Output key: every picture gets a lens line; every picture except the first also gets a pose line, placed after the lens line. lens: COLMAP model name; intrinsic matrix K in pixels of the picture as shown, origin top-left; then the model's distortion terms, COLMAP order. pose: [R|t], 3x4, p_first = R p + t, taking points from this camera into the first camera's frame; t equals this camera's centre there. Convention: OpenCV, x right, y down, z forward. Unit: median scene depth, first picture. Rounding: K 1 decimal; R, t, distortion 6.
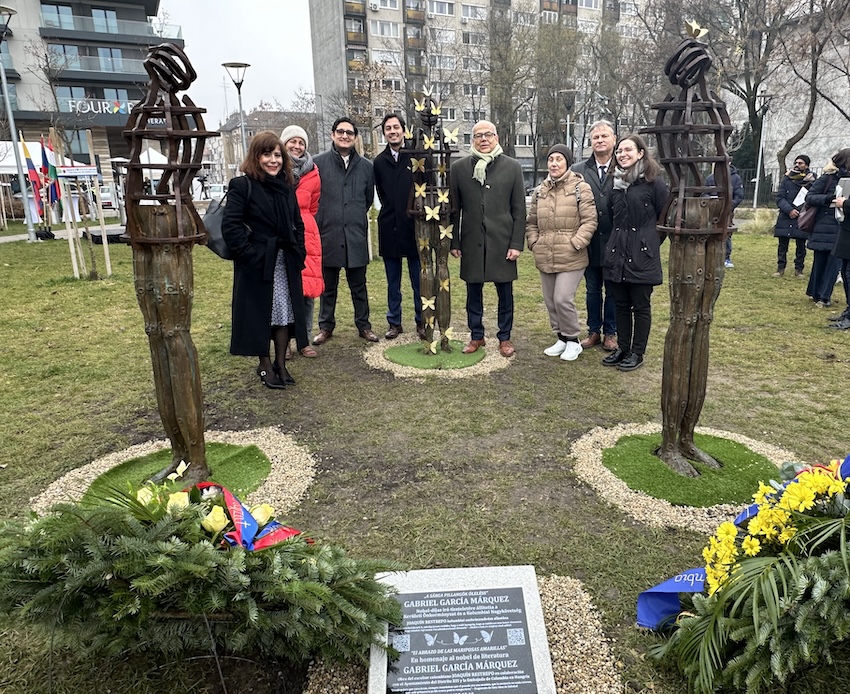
lens RADIAL K [[616.0, 0, 461.4], [0, 616.0, 341.8], [0, 0, 1]] dist [-0.014767, 0.013715]
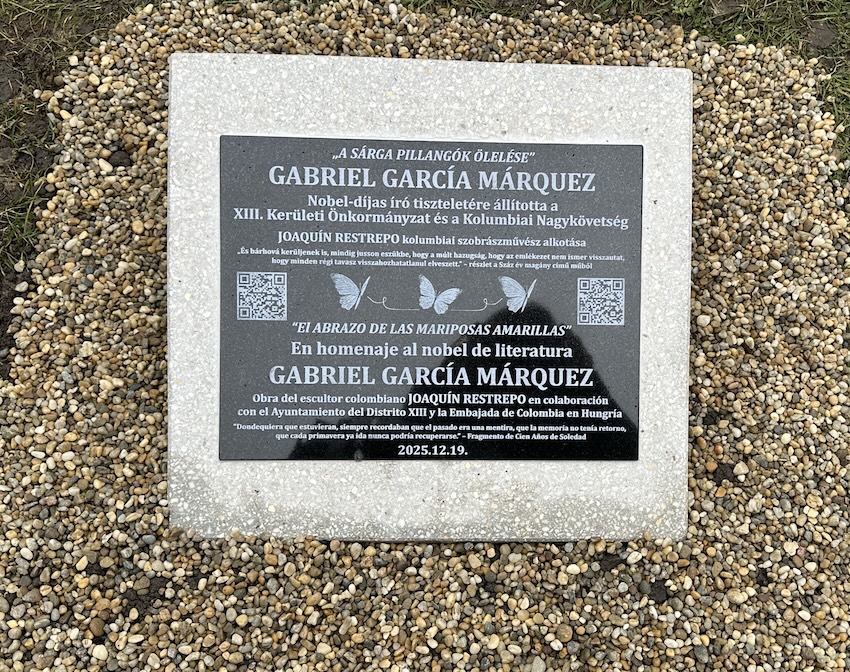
lens RADIAL K [[1018.0, 0, 553.6], [0, 1018.0, 360.5], [0, 0, 1]] dist [0.073761, 0.000000]
pose [[0.996506, 0.071591, 0.043015, 0.026727], [-0.077075, 0.589873, 0.803809, 0.029690], [0.032172, -0.804316, 0.593330, 0.422905]]
